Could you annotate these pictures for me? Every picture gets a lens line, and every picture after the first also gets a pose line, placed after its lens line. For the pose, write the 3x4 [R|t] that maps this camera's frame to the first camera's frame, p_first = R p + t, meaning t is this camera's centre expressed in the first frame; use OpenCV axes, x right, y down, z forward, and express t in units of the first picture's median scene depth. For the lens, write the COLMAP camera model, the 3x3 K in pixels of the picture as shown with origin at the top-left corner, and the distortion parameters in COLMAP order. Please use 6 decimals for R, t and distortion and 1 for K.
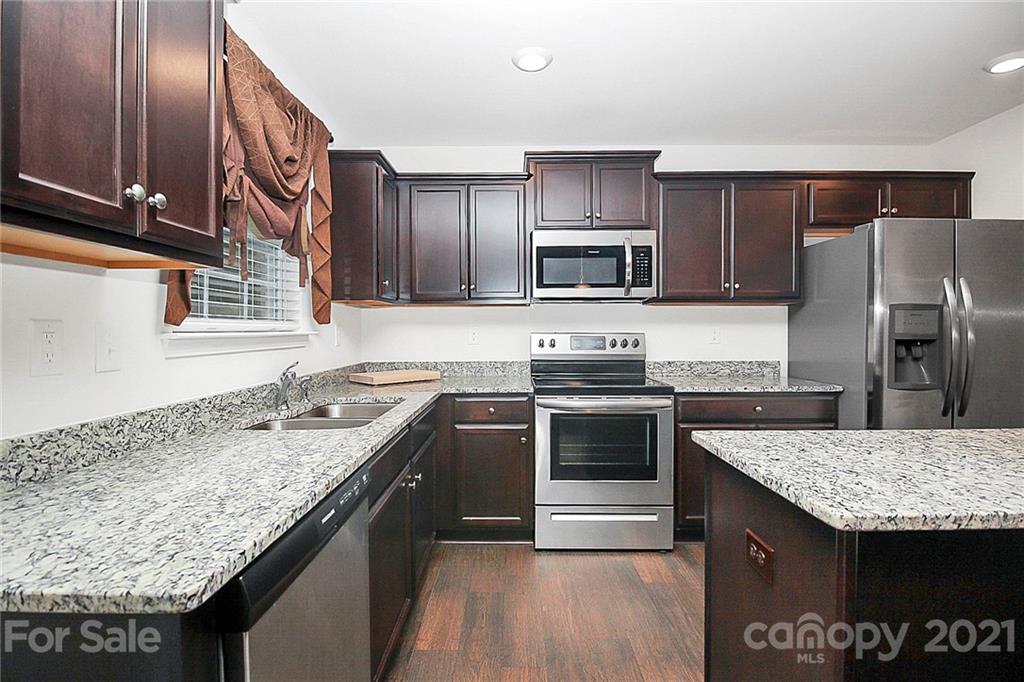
lens RADIAL K [[482.2, 0, 515.5], [0, 482.2, 335.9], [0, 0, 1]] dist [0.001853, -0.012184]
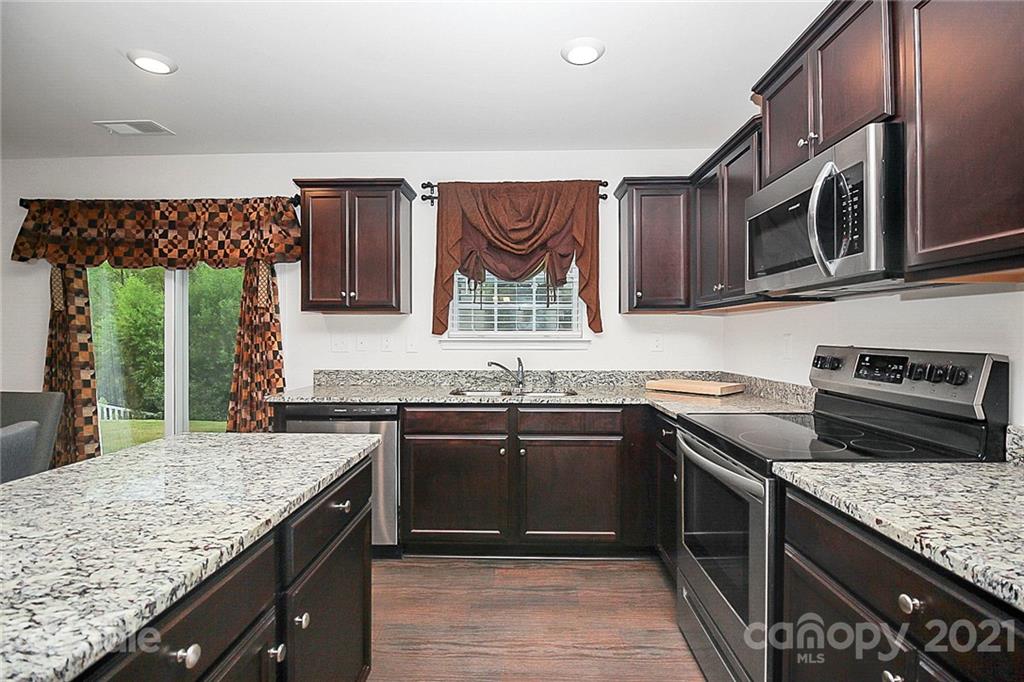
lens RADIAL K [[482.2, 0, 511.2], [0, 482.2, 334.1], [0, 0, 1]] dist [0.001853, -0.012184]
pose [[-0.031403, 0.003552, -0.999501, 0.822785], [-0.014812, 0.999882, 0.004019, -0.021424], [0.999397, 0.014931, -0.031346, 0.751951]]
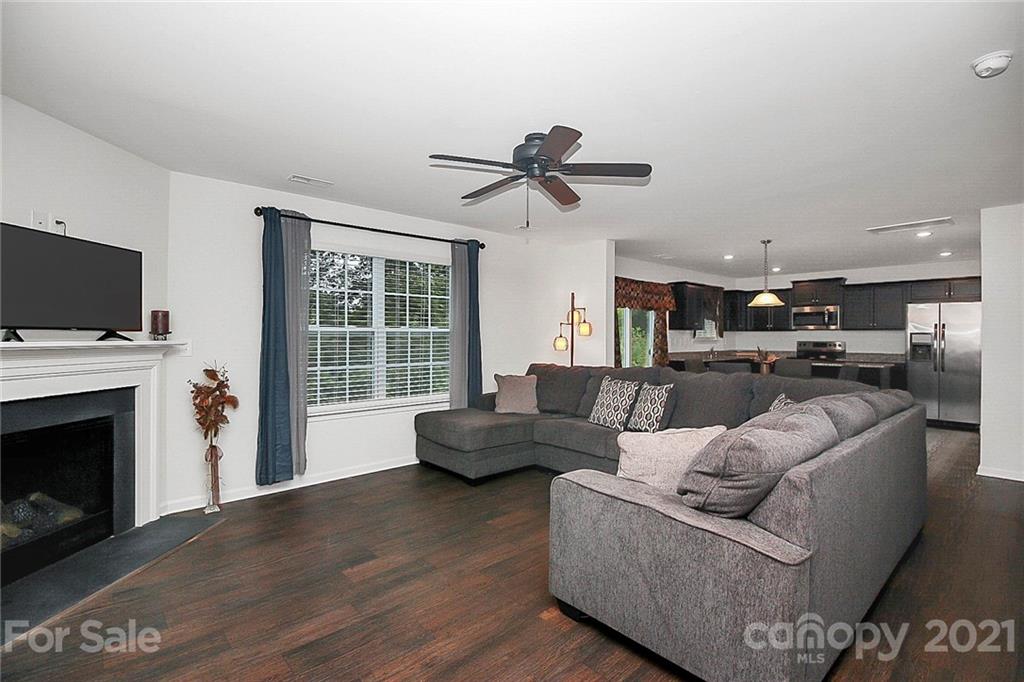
lens RADIAL K [[482.2, 0, 509.3], [0, 482.2, 332.5], [0, 0, 1]] dist [0.001853, -0.012184]
pose [[0.670531, -0.000788, -0.741881, 1.204265], [-0.016737, 0.999729, -0.016189, 0.020616], [0.741693, 0.023272, 0.670336, -2.570387]]
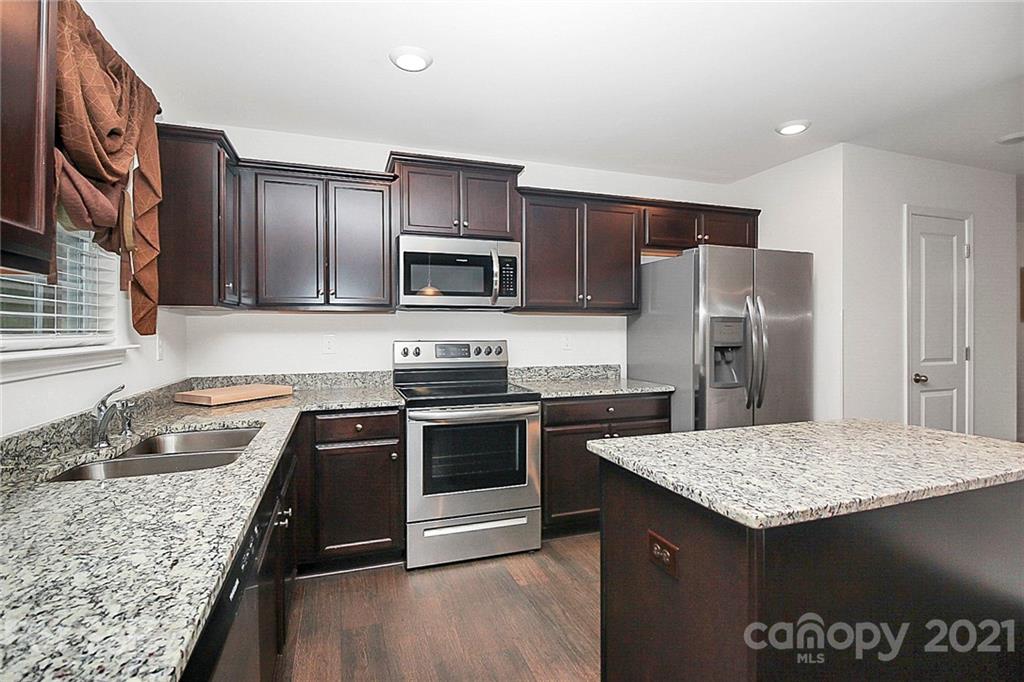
lens RADIAL K [[482.2, 0, 506.6], [0, 482.2, 333.0], [0, 0, 1]] dist [0.001853, -0.012184]
pose [[0.943982, -0.002241, 0.329989, -0.088159], [0.003729, 0.999986, -0.003878, -0.021572], [-0.329976, 0.004891, 0.943977, 0.031781]]
